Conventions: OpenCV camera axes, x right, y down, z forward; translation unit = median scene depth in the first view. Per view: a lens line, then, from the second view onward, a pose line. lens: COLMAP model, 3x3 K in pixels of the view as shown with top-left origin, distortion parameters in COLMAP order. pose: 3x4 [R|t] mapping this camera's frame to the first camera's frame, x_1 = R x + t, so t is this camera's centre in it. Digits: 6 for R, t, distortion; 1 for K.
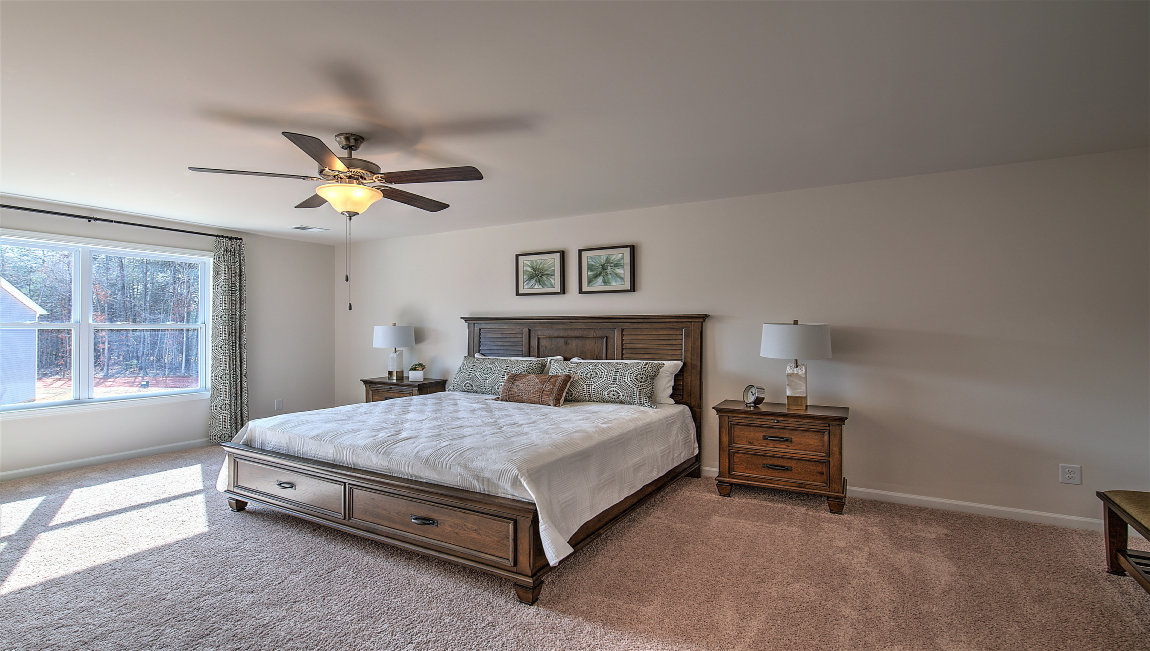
lens RADIAL K [[544.6, 0, 575.0], [0, 544.6, 325.5], [0, 0, 1]] dist [0.000150, -0.000001]
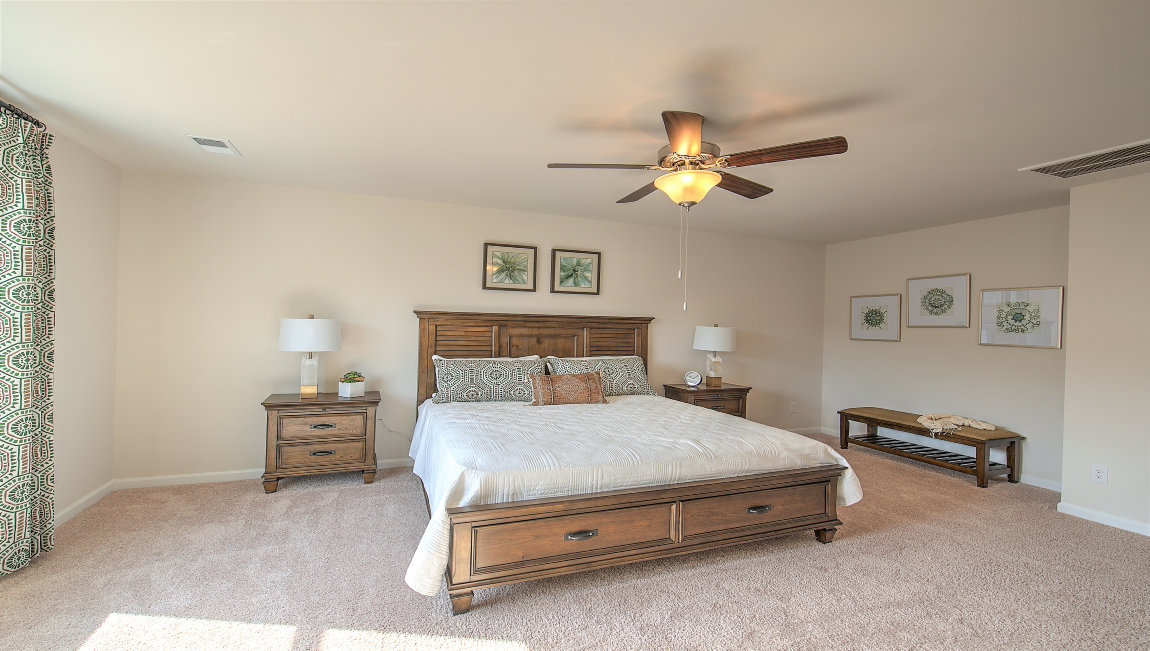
lens RADIAL K [[505.1, 0, 575.0], [0, 505.1, 325.5], [0, 0, 1]] dist [0.001376, -0.000106]
pose [[0.599465, 0.008119, 0.800360, -0.714061], [-0.028224, 0.999541, 0.011000, -0.009114], [-0.799904, -0.029183, 0.599419, 0.403992]]
